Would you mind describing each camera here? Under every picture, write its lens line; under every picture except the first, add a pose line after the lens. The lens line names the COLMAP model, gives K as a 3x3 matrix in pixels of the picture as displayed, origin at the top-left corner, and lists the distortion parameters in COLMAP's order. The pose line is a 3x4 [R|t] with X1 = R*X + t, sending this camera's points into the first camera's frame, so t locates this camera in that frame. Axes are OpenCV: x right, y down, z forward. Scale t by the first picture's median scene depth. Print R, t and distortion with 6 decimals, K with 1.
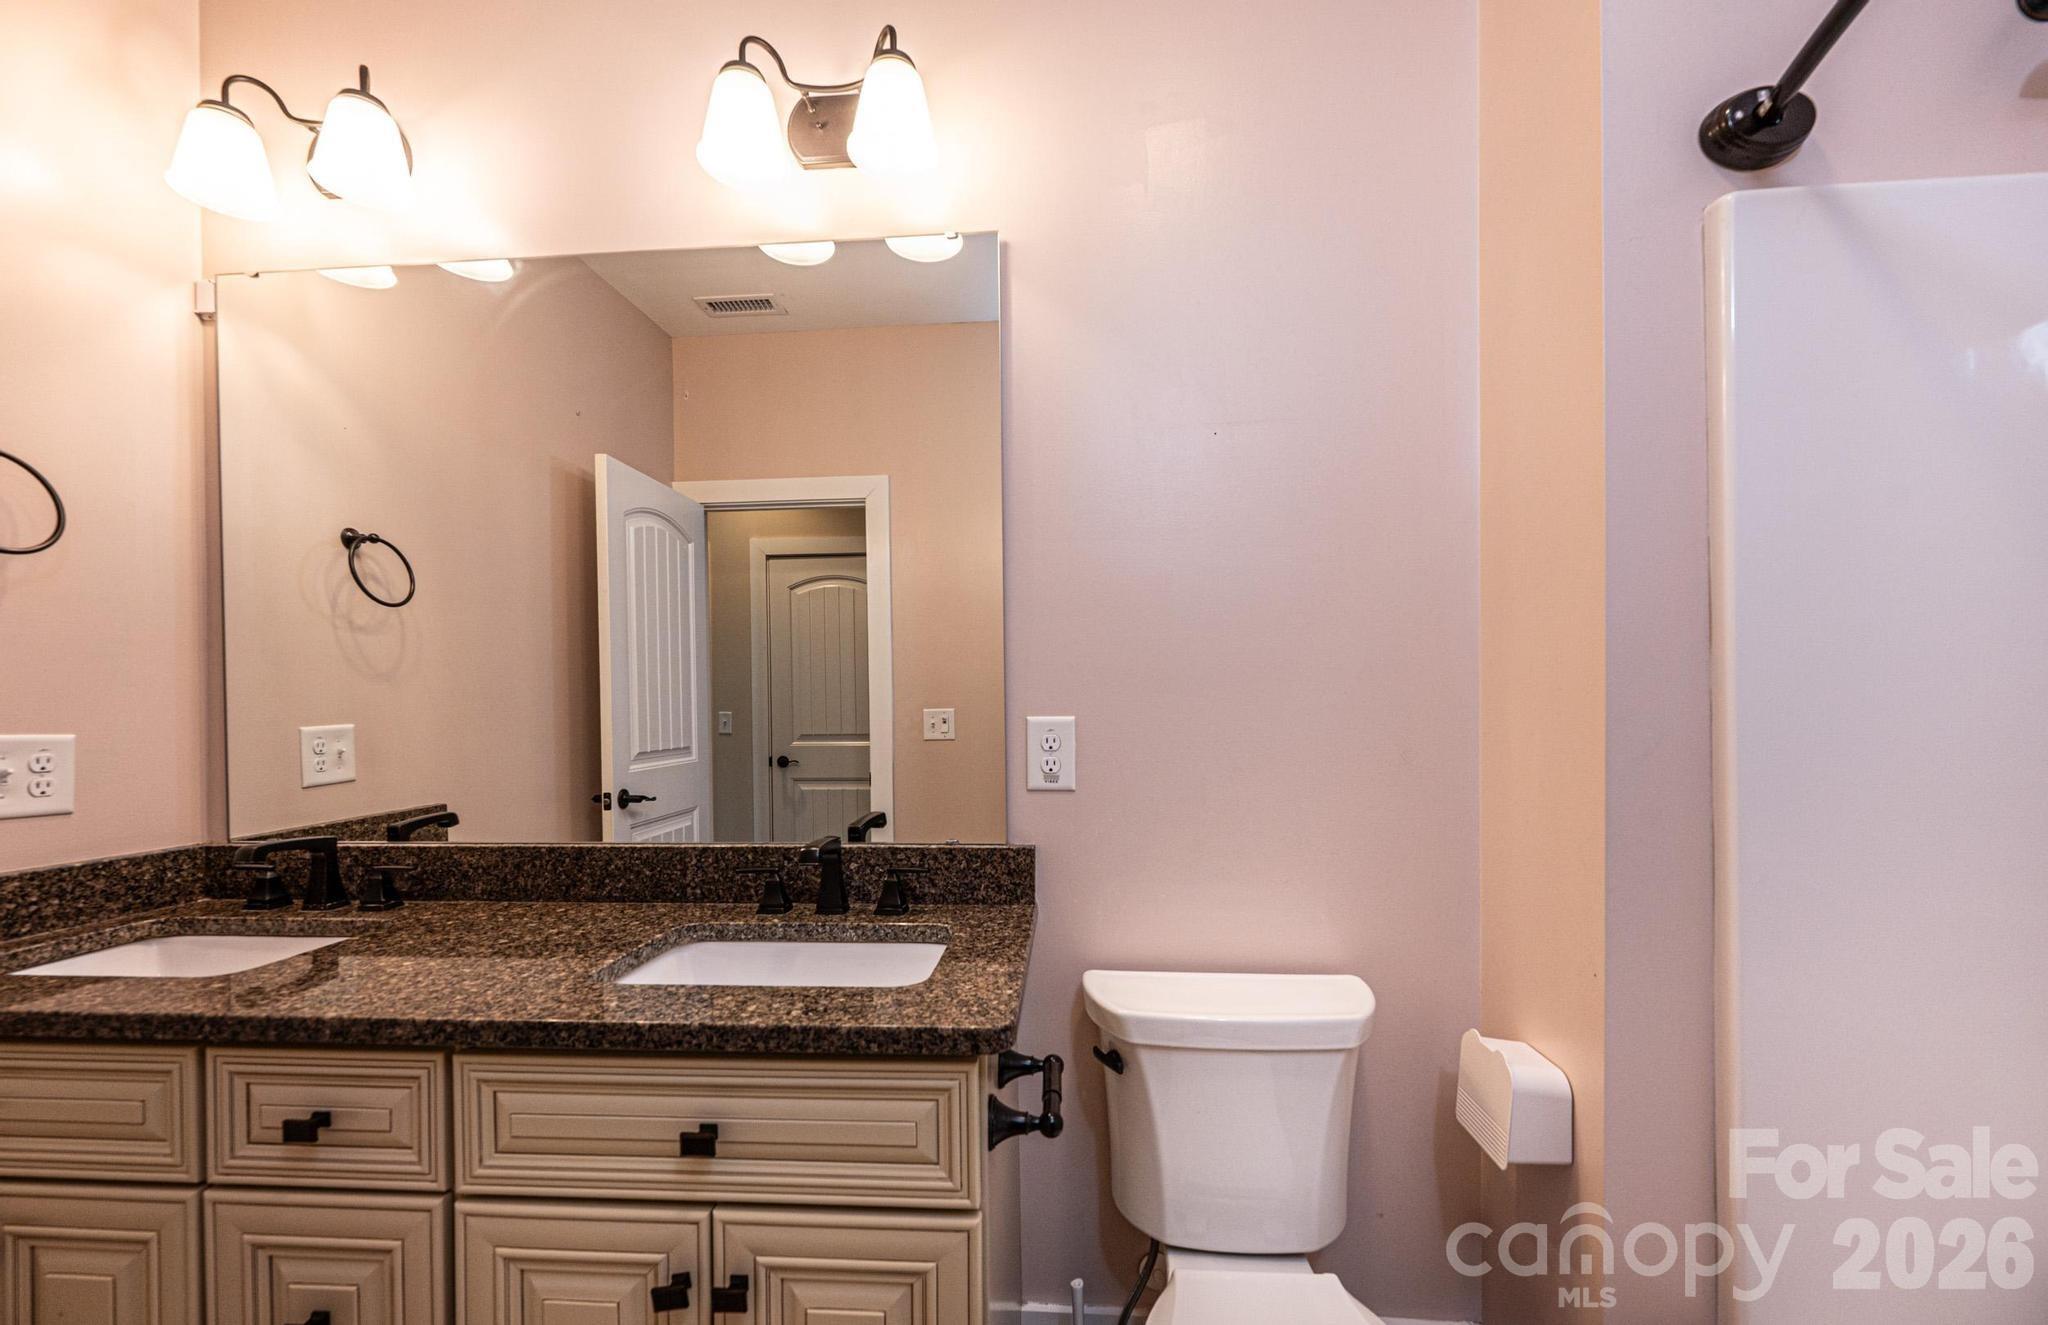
lens RADIAL K [[914.7, 0, 1007.8], [0, 914.7, 665.7], [0, 0, 1]] dist [-0.004488, -0.000455]
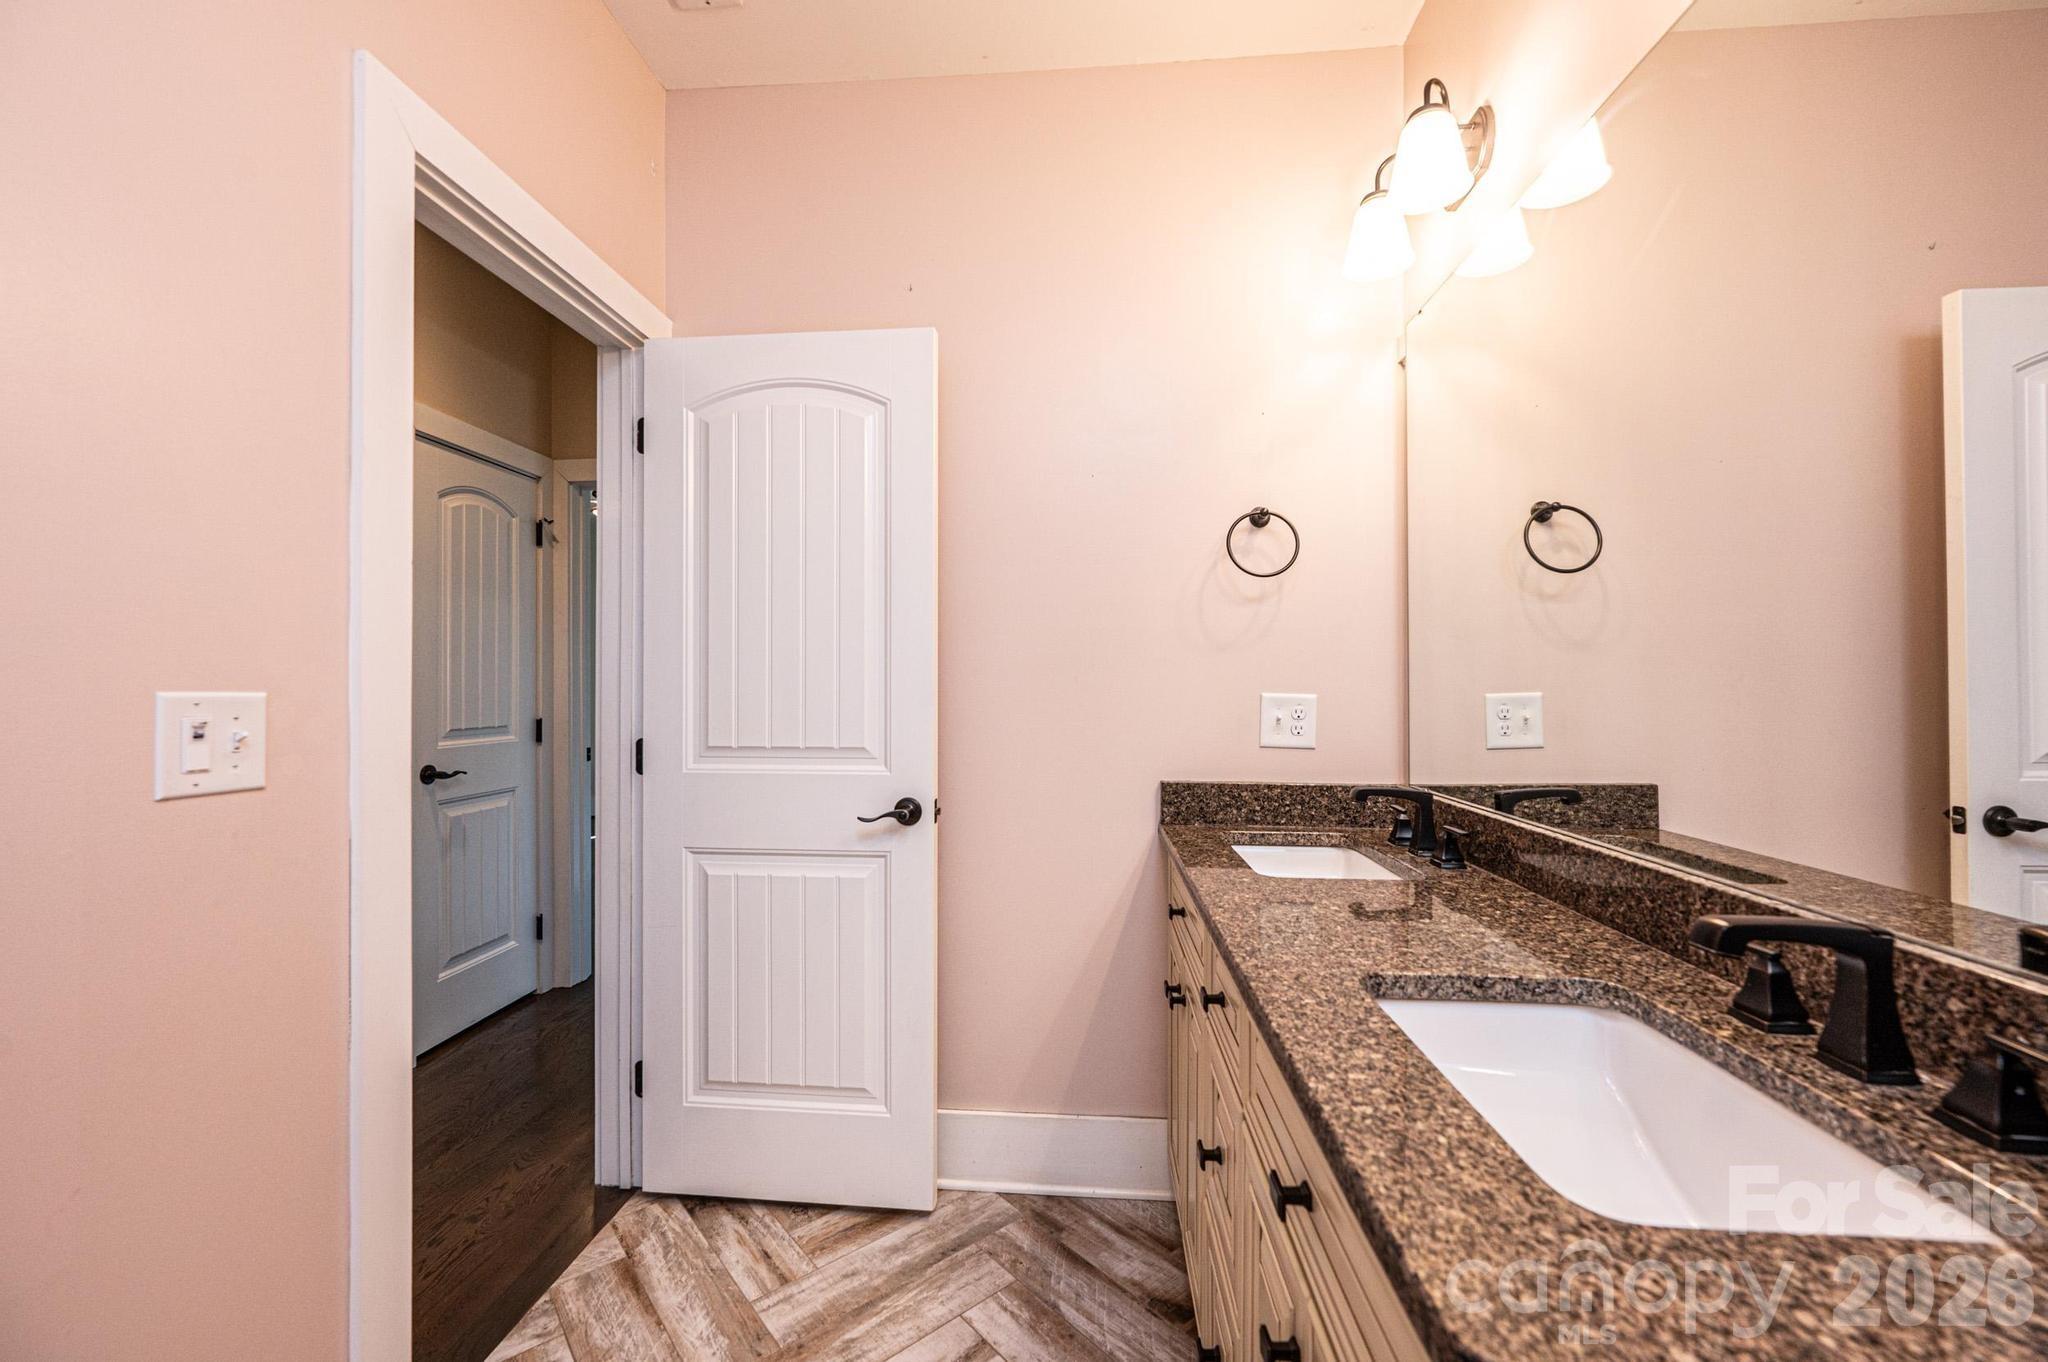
lens RADIAL K [[815.8, 0, 989.7], [0, 815.8, 691.6], [0, 0, 1]] dist [0.002275, -0.000609]
pose [[-0.029222, 0.019827, -0.999376, 0.278494], [0.041886, 0.998949, 0.018594, 0.025255], [0.998695, -0.041317, -0.030021, 0.524359]]
